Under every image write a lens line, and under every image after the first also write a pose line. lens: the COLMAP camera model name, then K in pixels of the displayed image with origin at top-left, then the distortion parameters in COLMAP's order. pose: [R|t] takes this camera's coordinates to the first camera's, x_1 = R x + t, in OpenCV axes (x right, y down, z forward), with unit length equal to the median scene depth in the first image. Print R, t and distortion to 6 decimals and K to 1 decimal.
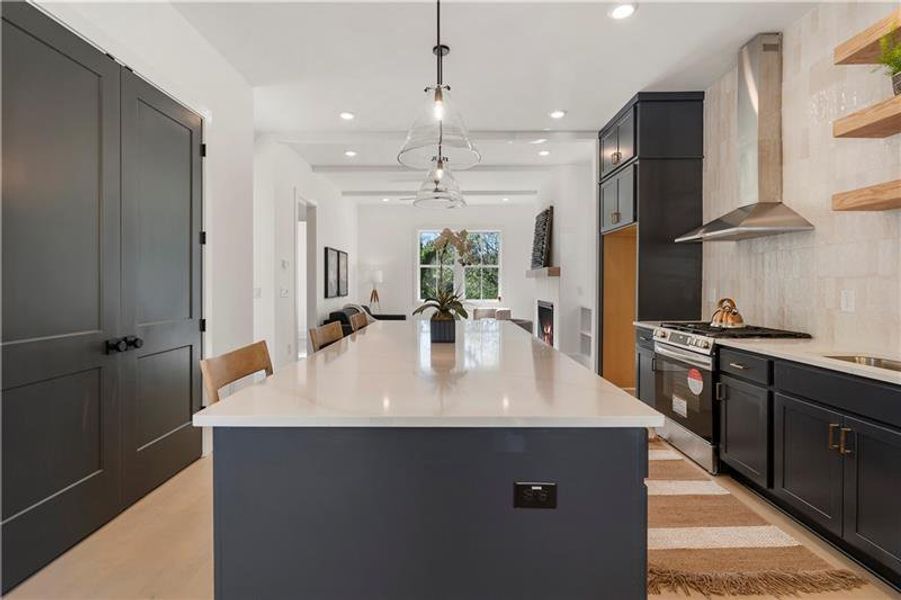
lens RADIAL K [[419.4, 0, 441.0], [0, 419.4, 285.7], [0, 0, 1]] dist [-0.006199, 0.003294]
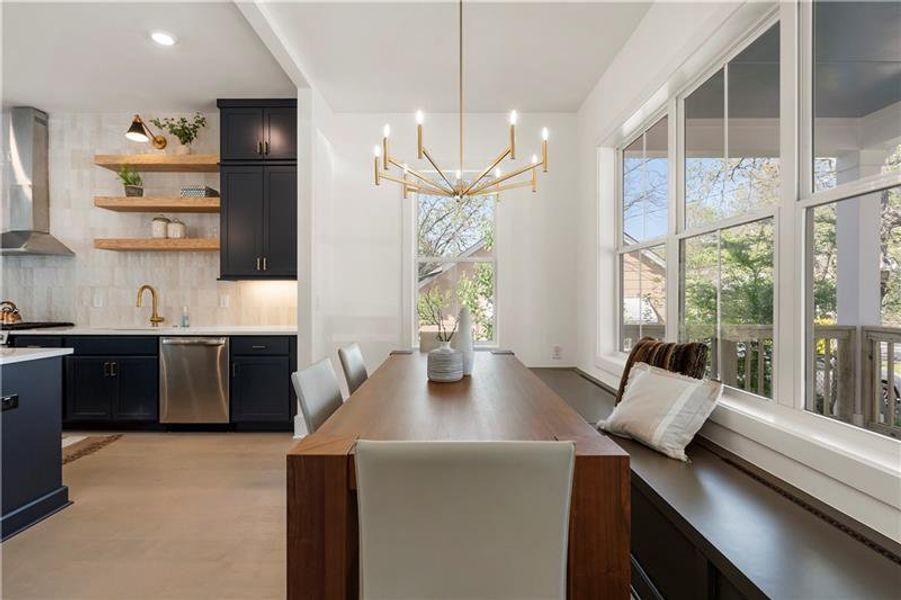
lens RADIAL K [[419.4, 0, 449.0], [0, 419.4, 298.9], [0, 0, 1]] dist [-0.006199, 0.003294]
pose [[-0.013047, -0.005247, 0.999901, -0.544398], [0.003376, 0.999980, 0.005291, 0.018208], [-0.999909, 0.003445, -0.013029, -0.297029]]
